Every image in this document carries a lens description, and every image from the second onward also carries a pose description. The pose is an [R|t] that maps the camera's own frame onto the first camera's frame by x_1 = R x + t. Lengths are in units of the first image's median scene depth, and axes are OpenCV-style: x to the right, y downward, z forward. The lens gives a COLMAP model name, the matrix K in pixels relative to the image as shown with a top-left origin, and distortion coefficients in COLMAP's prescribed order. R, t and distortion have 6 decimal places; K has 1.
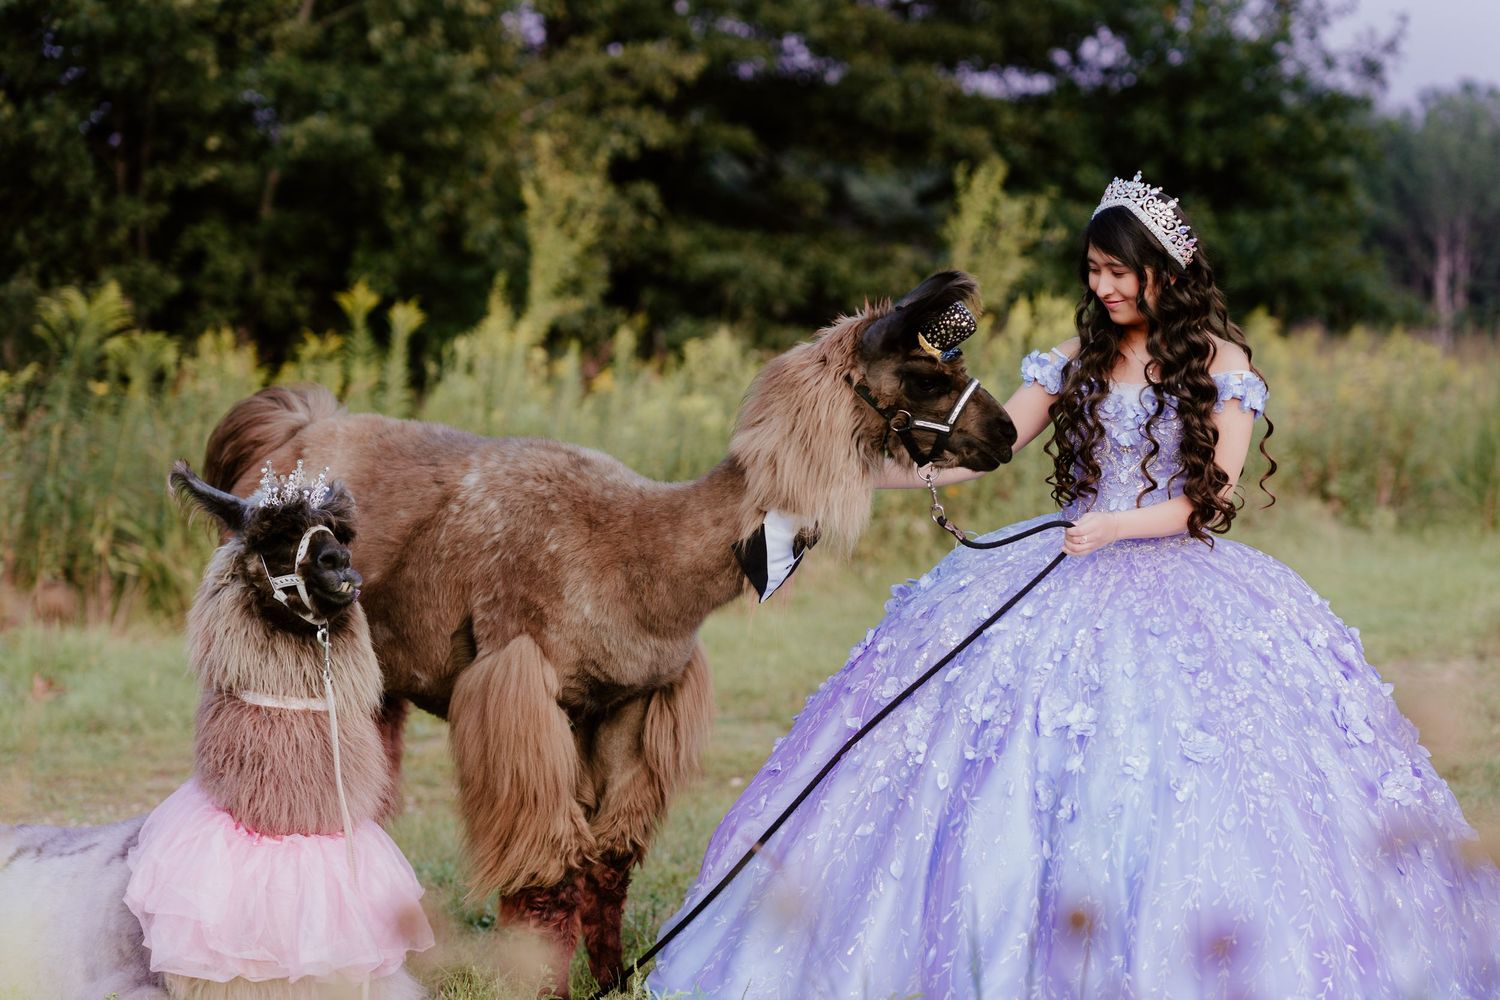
lens RADIAL K [[3595.0, 0, 791.5], [0, 3595.0, 535.1], [0, 0, 1]] dist [-0.053598, -13.118394]
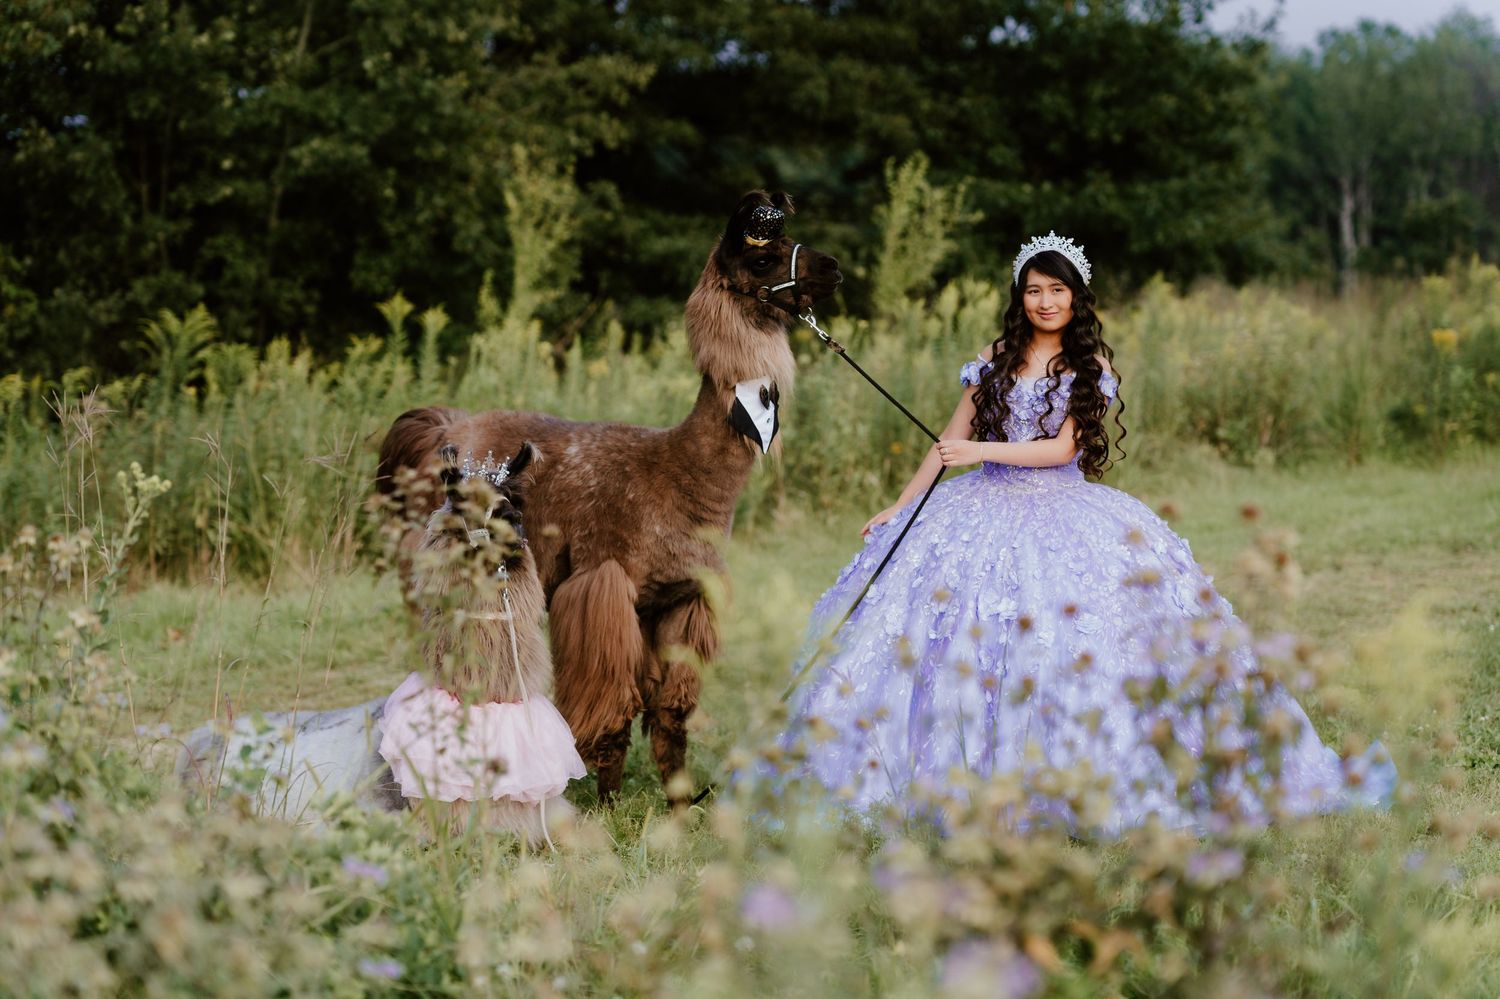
lens RADIAL K [[3707.9, 0, 750.0], [0, 3707.9, 499.5], [0, 0, 1]] dist [-0.005708, -25.701492]
pose [[0.999249, -0.037200, 0.010875, -0.013266], [0.037169, 0.999304, 0.003063, -0.000850], [-0.010981, -0.002656, 0.999936, -0.173010]]
